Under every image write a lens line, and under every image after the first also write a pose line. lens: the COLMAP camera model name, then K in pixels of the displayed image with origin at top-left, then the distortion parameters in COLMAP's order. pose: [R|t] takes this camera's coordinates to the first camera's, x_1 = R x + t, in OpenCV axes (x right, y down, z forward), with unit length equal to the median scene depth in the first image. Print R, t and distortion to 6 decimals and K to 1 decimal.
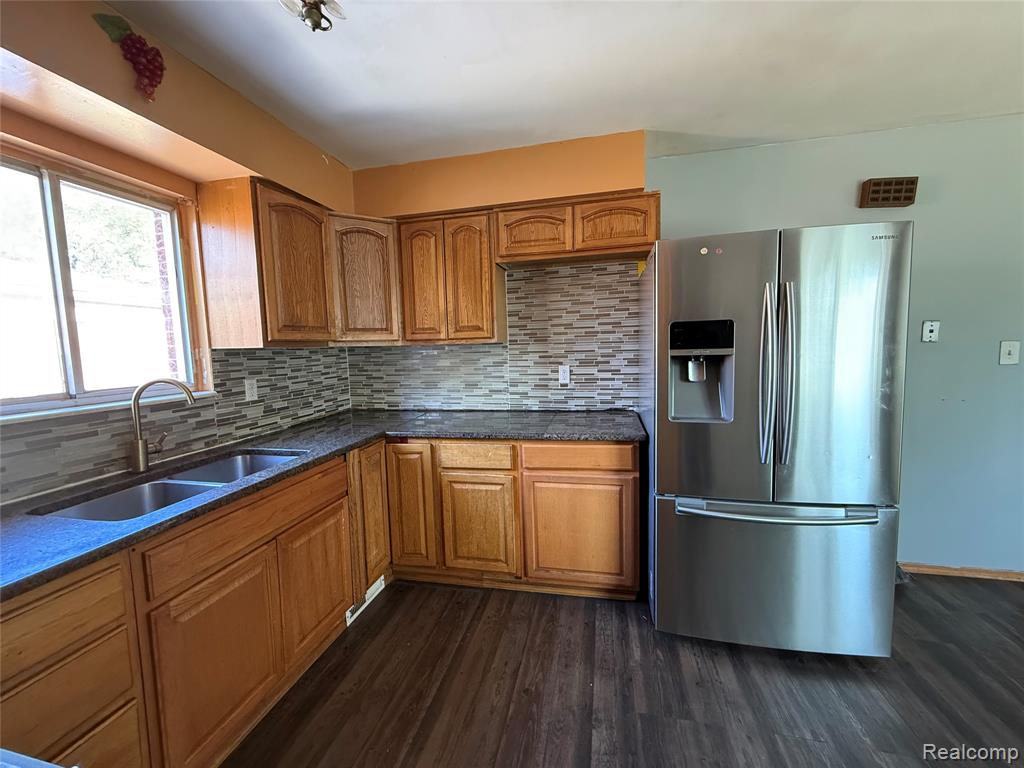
lens RADIAL K [[408.9, 0, 511.6], [0, 408.9, 380.8], [0, 0, 1]] dist [0.000074, 0.000329]
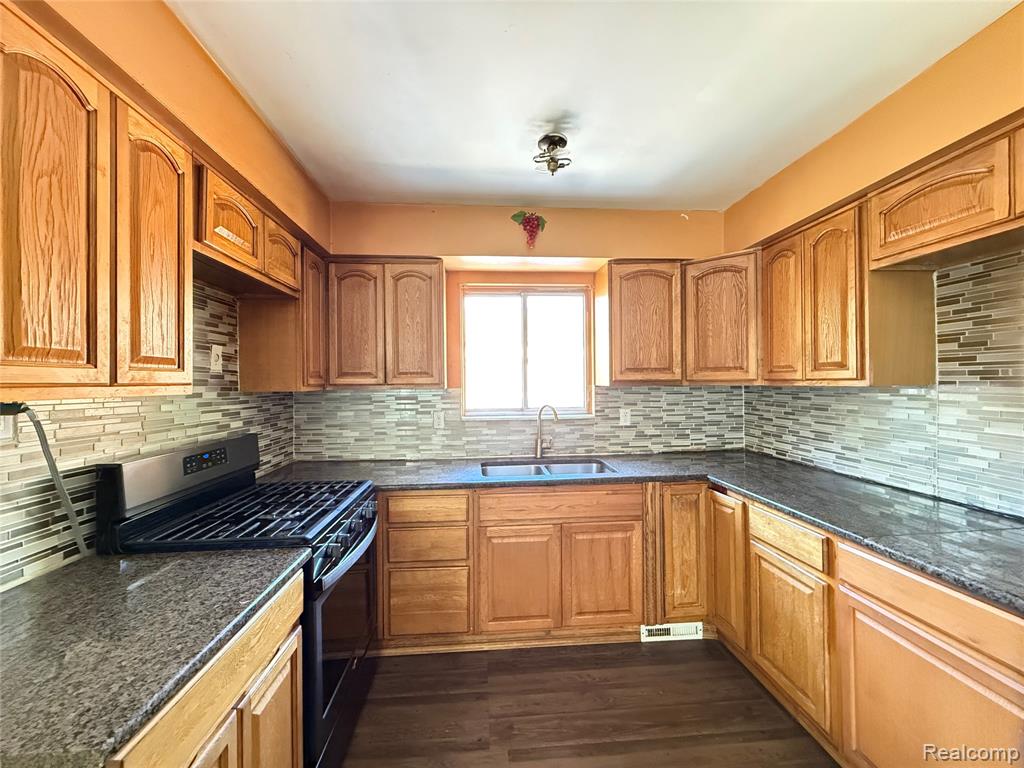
lens RADIAL K [[408.9, 0, 510.2], [0, 408.9, 382.6], [0, 0, 1]] dist [0.000074, 0.000329]
pose [[0.296420, 0.028001, -0.954647, 0.456481], [-0.080204, 0.996769, 0.004333, -0.059127], [0.951684, 0.075282, 0.297708, 0.249007]]
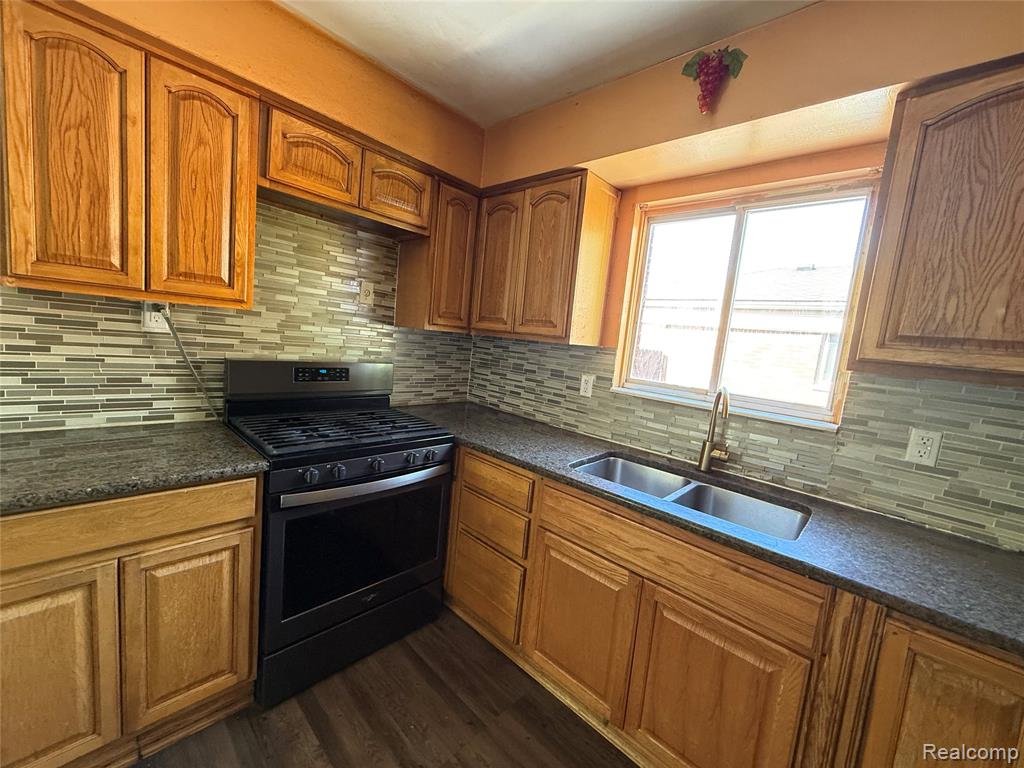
lens RADIAL K [[408.9, 0, 511.6], [0, 408.9, 382.3], [0, 0, 1]] dist [0.000074, 0.000329]
pose [[-0.505158, 0.076417, -0.859637, 0.170430], [-0.156514, 0.971443, 0.178330, -0.078128], [0.848716, 0.224630, -0.478772, 0.710637]]
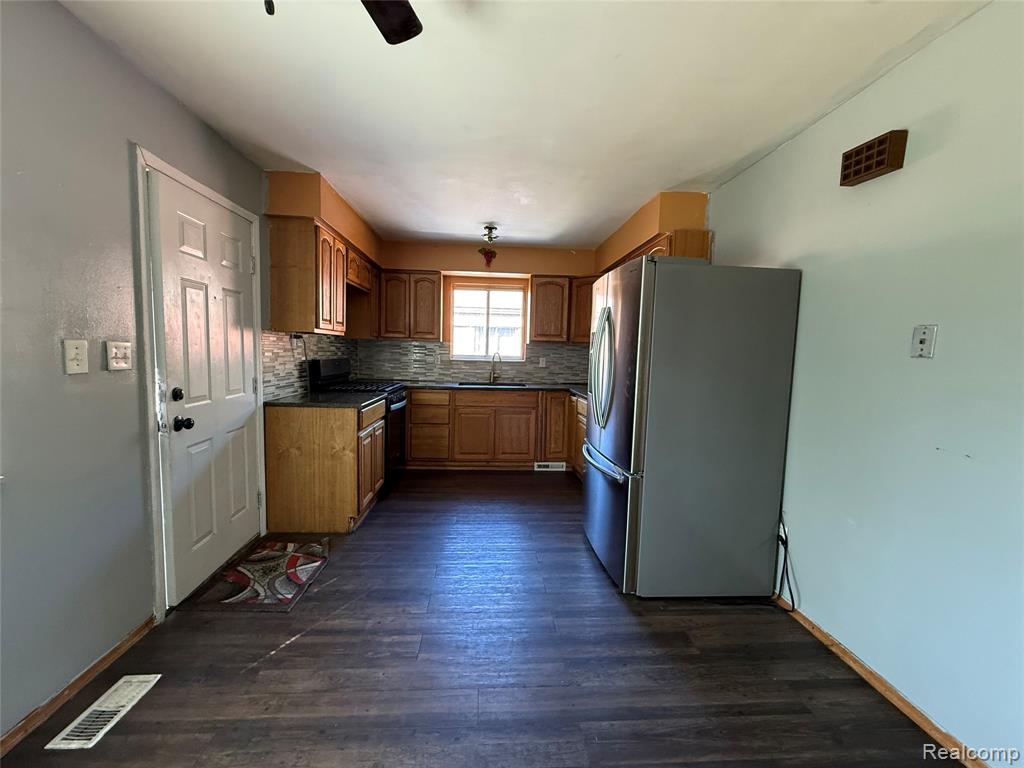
lens RADIAL K [[408.9, 0, 511.6], [0, 408.9, 382.2], [0, 0, 1]] dist [0.000074, 0.000329]
pose [[0.285053, 0.110467, -0.952125, 1.413816], [-0.116892, 0.989929, 0.079857, -0.028318], [0.951358, 0.088532, 0.295095, 0.163185]]
